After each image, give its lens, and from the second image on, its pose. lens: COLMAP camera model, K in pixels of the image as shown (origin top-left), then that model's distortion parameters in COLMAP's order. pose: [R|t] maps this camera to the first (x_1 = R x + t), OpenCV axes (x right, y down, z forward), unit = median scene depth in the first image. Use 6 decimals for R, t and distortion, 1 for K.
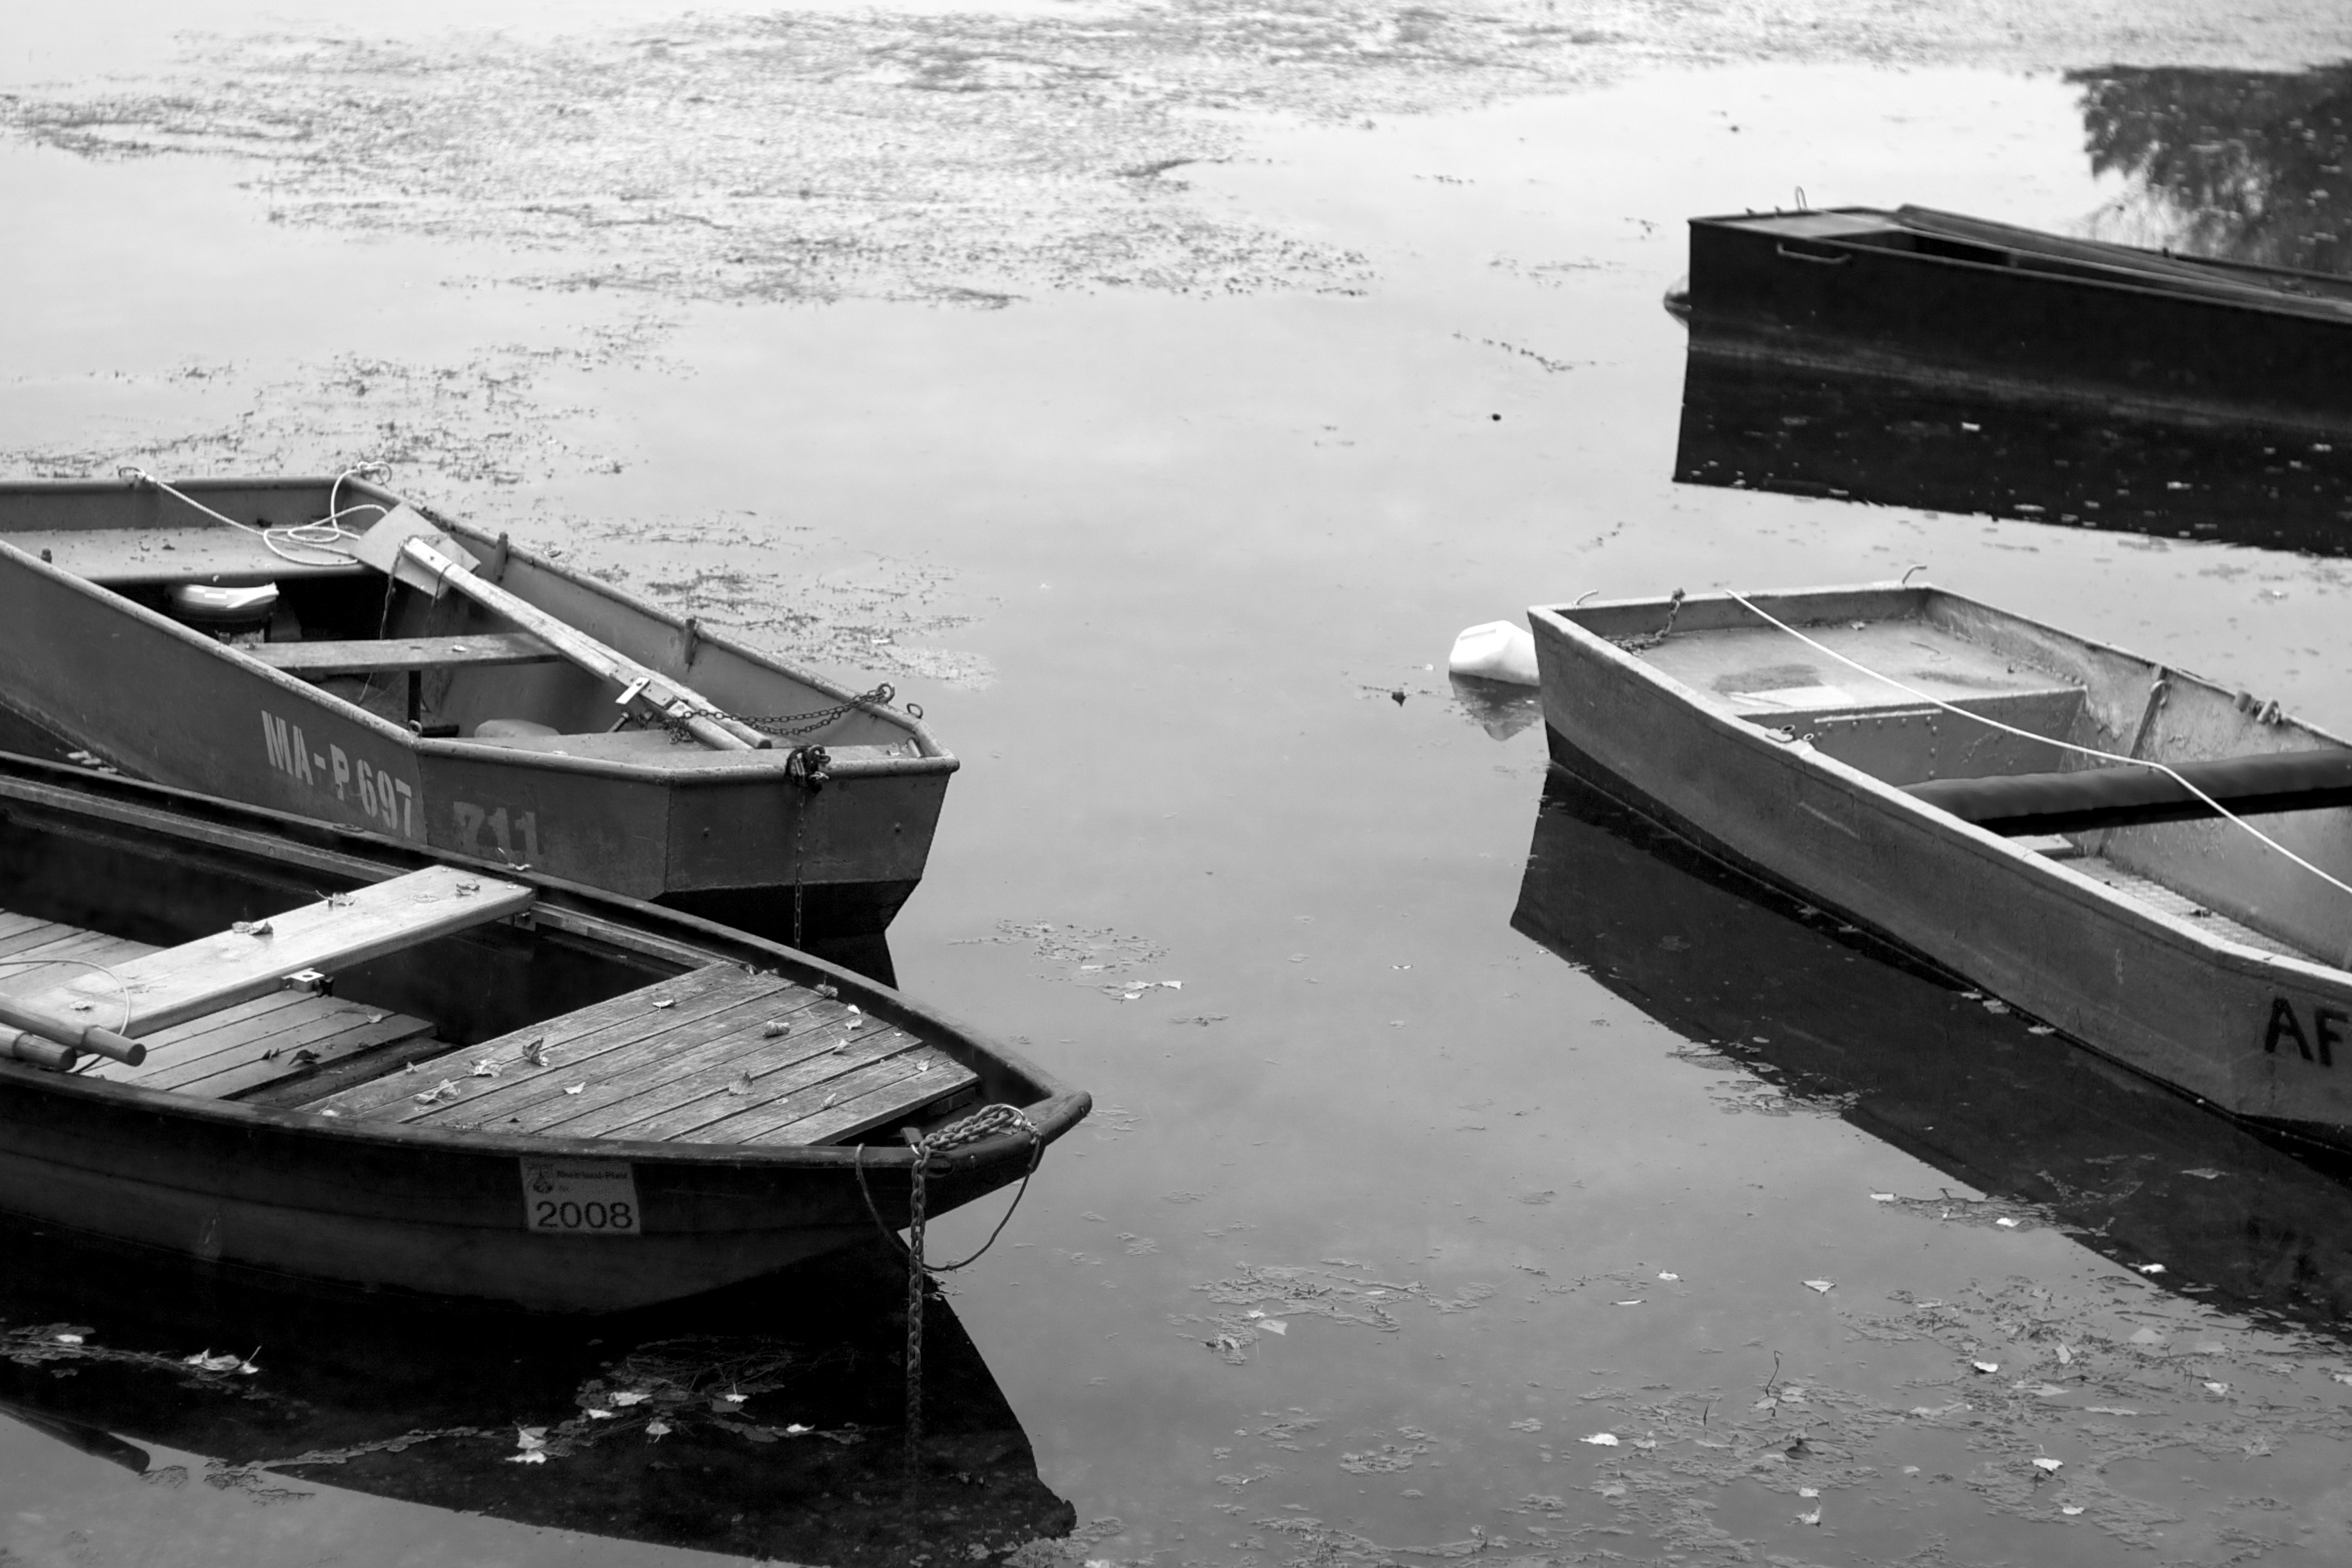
lens RADIAL K [[5582.7, 0, 1176.0], [0, 5582.7, 784.0], [0, 0, 1]] dist [-0.084752, -0.046457]
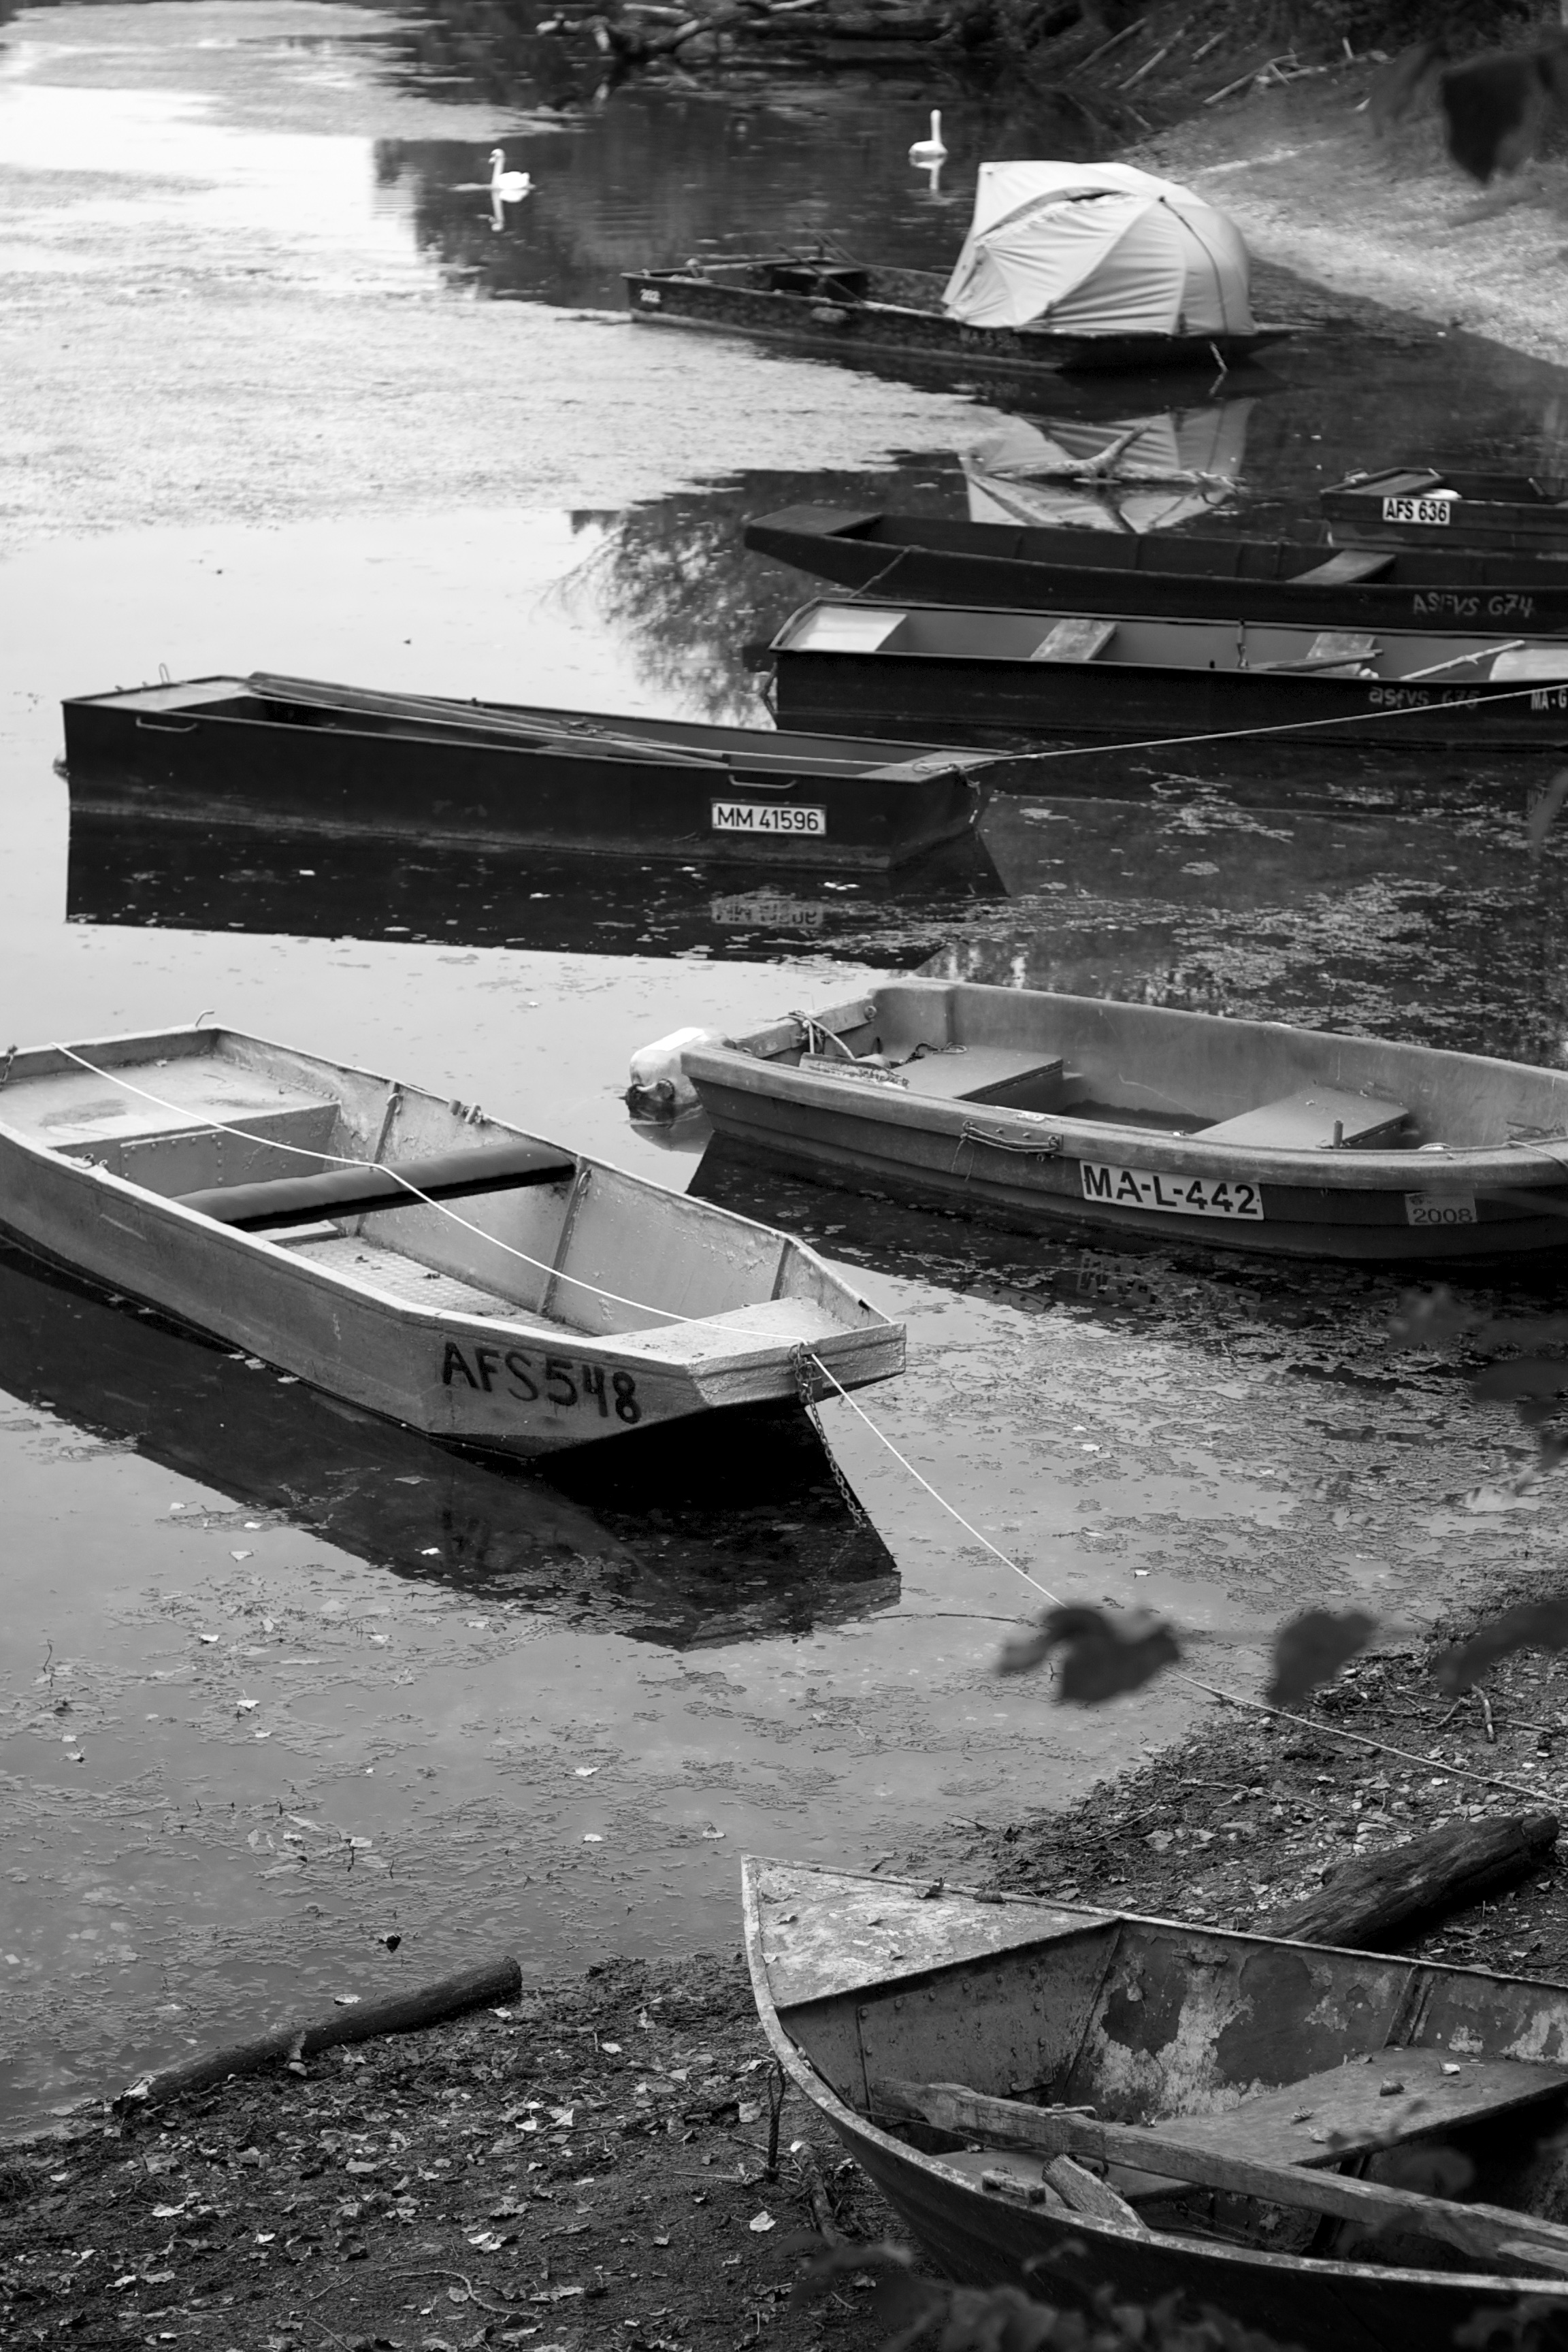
lens RADIAL K [[5448.8, 0, 784.0], [0, 5448.8, 1176.0], [0, 0, 1]] dist [-0.044116, -0.764262]
pose [[0.979045, -0.072368, 0.190353, 0.014303], [0.071082, 0.997378, 0.013585, -0.005389], [-0.190837, 0.000230, 0.981622, -0.116495]]
